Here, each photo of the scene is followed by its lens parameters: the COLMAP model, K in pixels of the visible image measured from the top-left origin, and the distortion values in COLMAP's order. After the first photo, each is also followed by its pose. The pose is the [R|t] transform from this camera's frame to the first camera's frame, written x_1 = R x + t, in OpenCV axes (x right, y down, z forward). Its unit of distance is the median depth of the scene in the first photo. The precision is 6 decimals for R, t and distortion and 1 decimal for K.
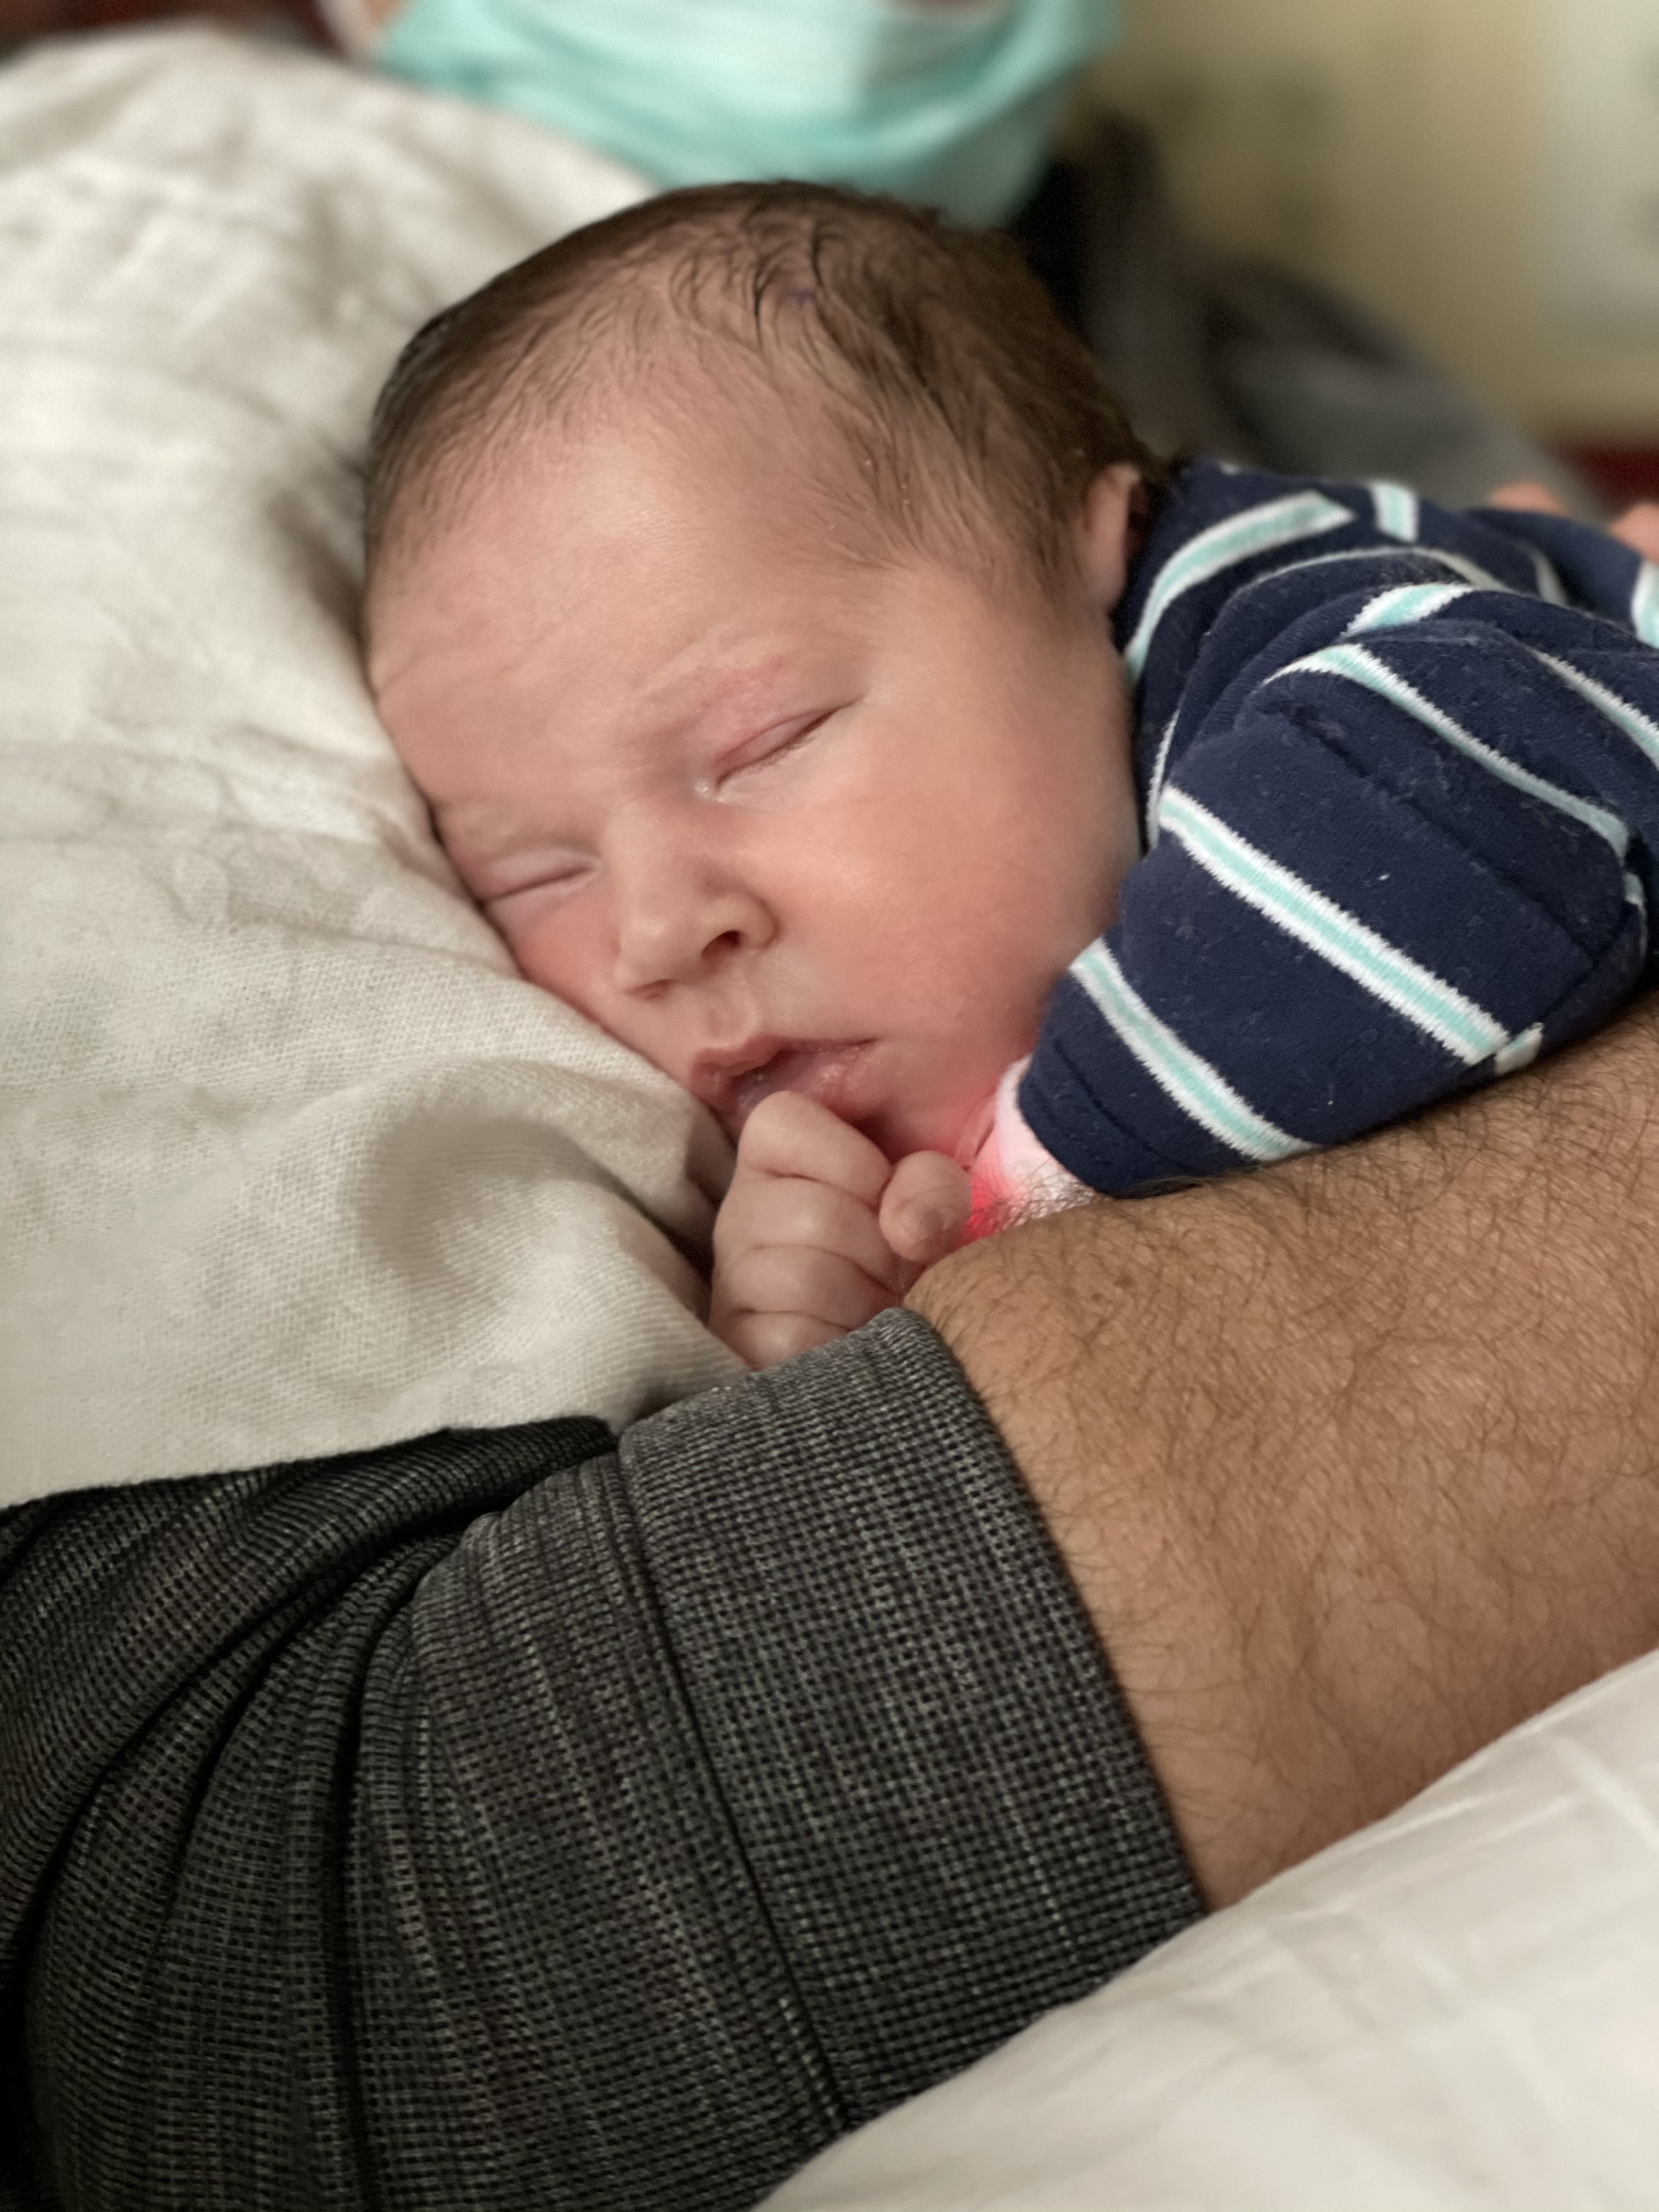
lens RADIAL K [[3333.9, 0, 837.1], [0, 3333.9, 1110.5], [0, 0, 1]] dist [-0.041354, 0.000000]
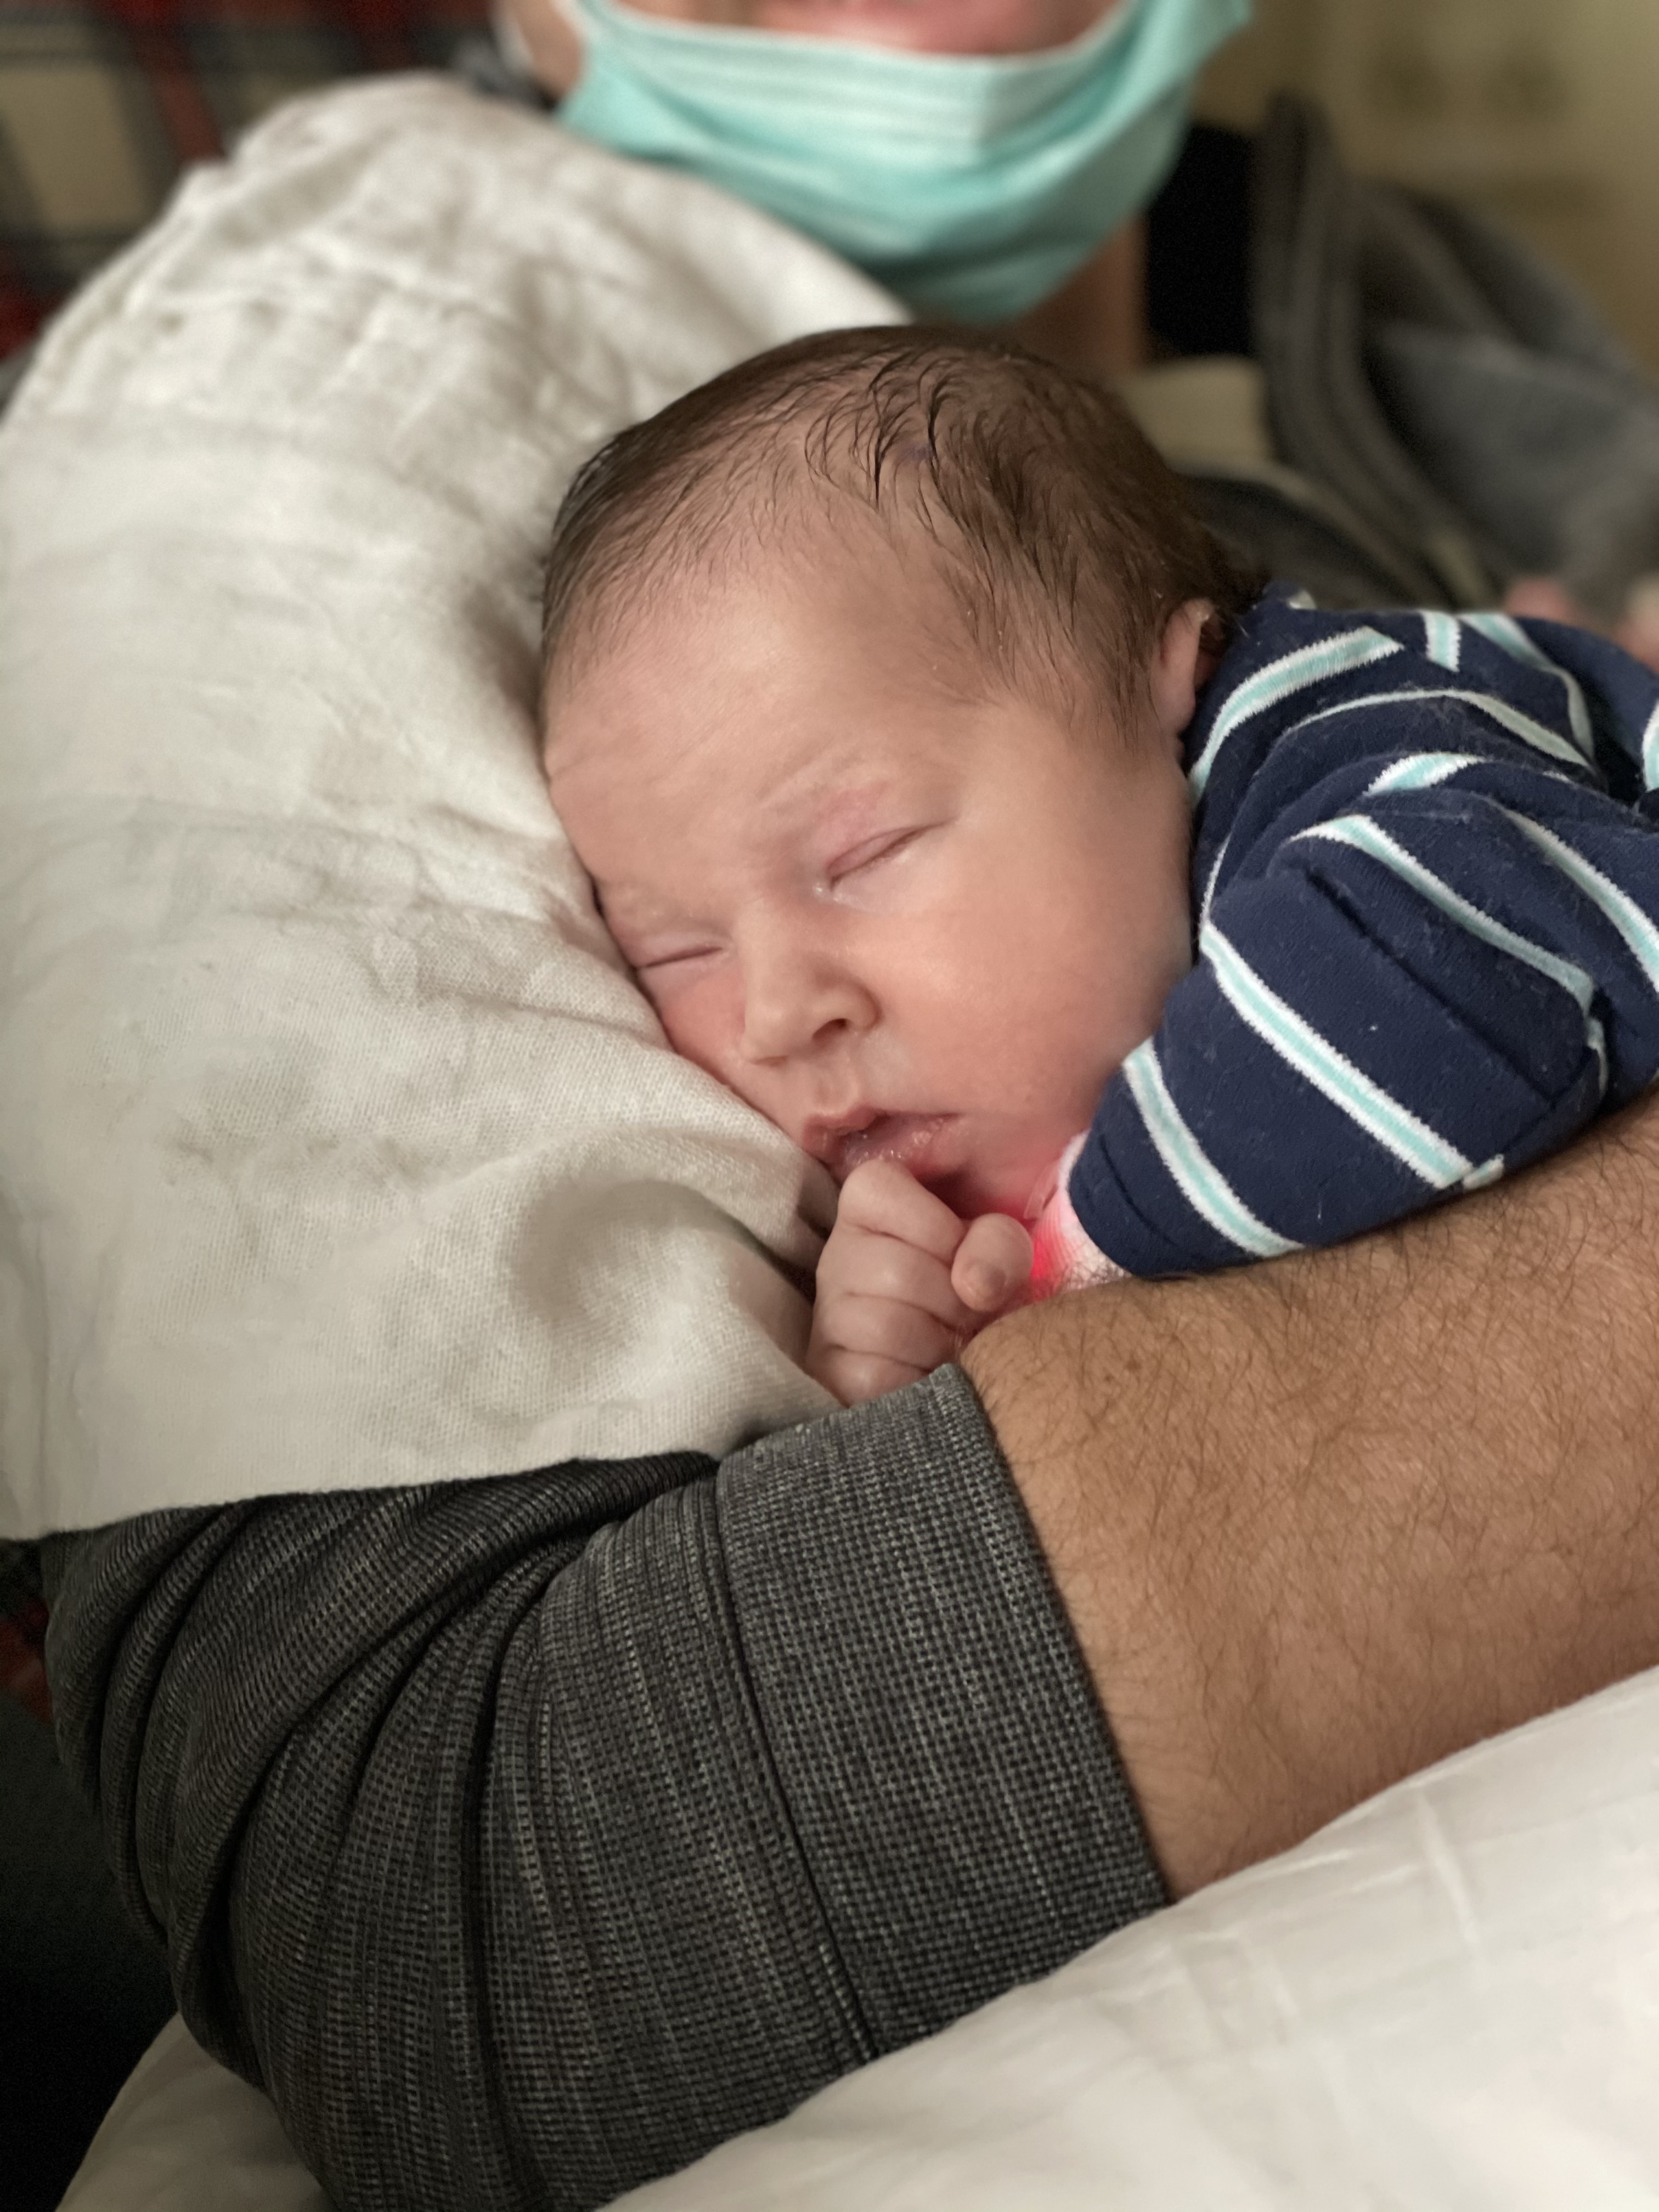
lens RADIAL K [[3333.9, 0, 823.4], [0, 3333.9, 1101.2], [0, 0, 1]] dist [-0.041354, 0.000000]
pose [[0.995745, 0.034858, -0.085300, 0.073303], [-0.027095, 0.995525, 0.090532, -0.148748], [0.088074, -0.087836, 0.992234, -0.195496]]
